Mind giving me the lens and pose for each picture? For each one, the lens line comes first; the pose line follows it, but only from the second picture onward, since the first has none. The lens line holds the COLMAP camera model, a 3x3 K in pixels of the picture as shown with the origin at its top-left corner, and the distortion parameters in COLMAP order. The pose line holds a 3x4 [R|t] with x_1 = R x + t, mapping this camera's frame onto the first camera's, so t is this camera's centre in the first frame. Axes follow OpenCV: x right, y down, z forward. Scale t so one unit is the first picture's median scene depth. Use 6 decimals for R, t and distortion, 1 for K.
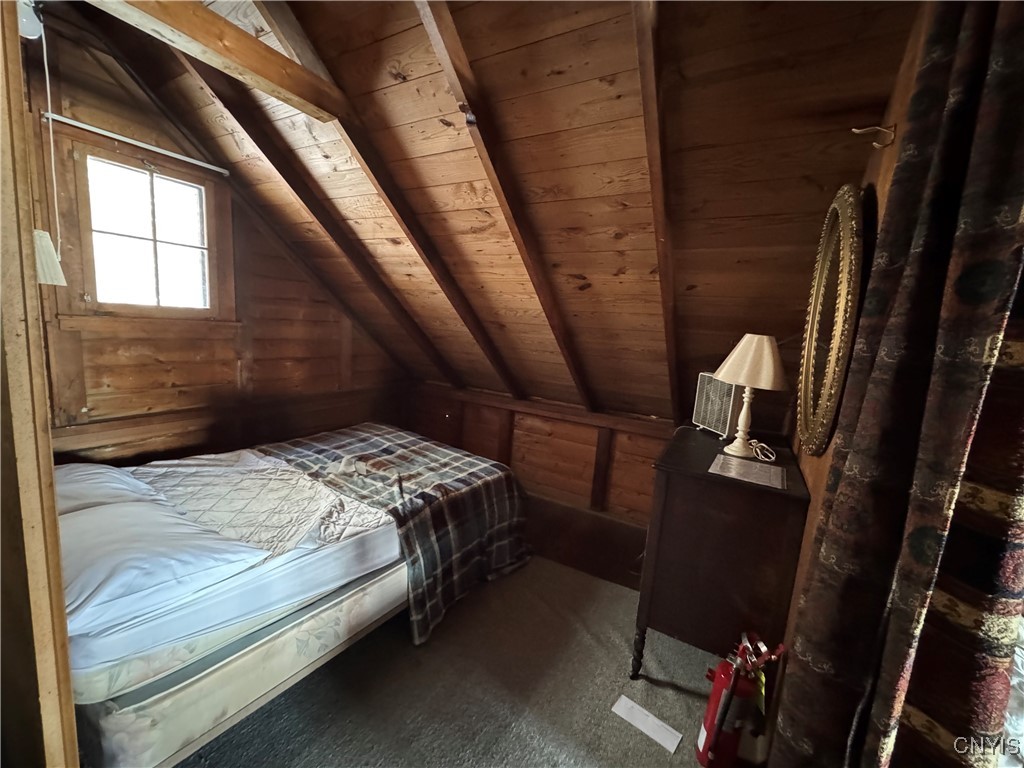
lens RADIAL K [[409.2, 0, 513.2], [0, 409.2, 382.1], [0, 0, 1]] dist [-0.003304, 0.000425]
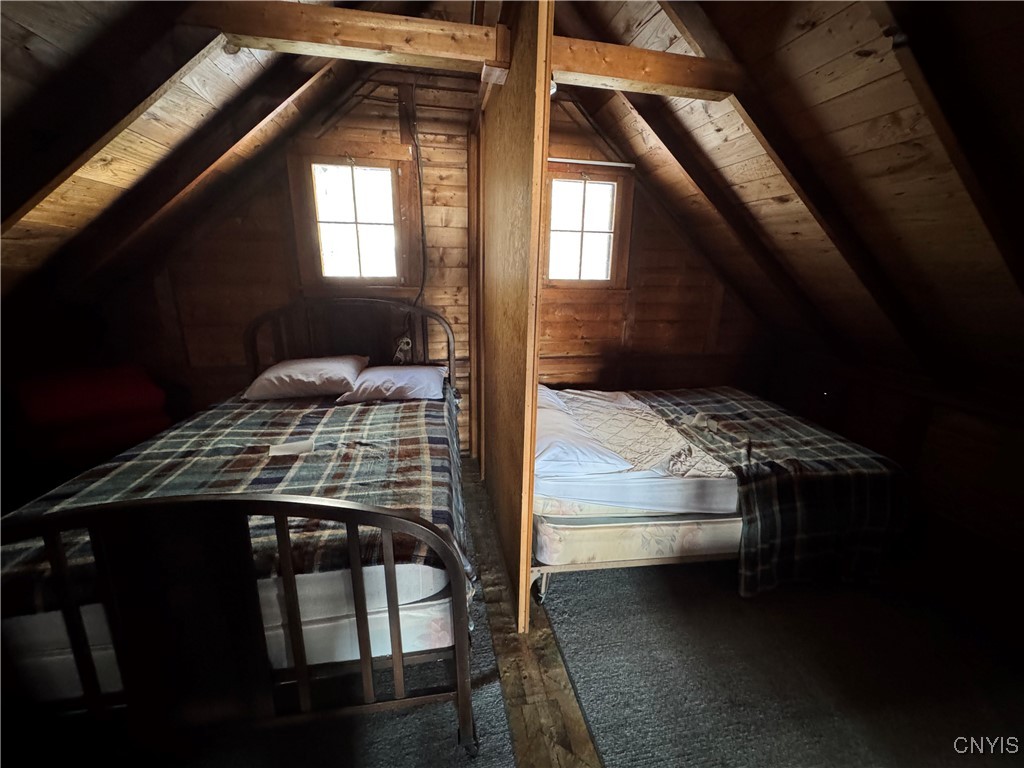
lens RADIAL K [[409.2, 0, 512.6], [0, 409.2, 383.1], [0, 0, 1]] dist [-0.003304, 0.000425]
pose [[0.662395, 0.144151, -0.735156, 0.061825], [-0.076944, 0.989214, 0.124638, 0.006746], [0.745193, -0.025994, 0.666342, -0.120926]]
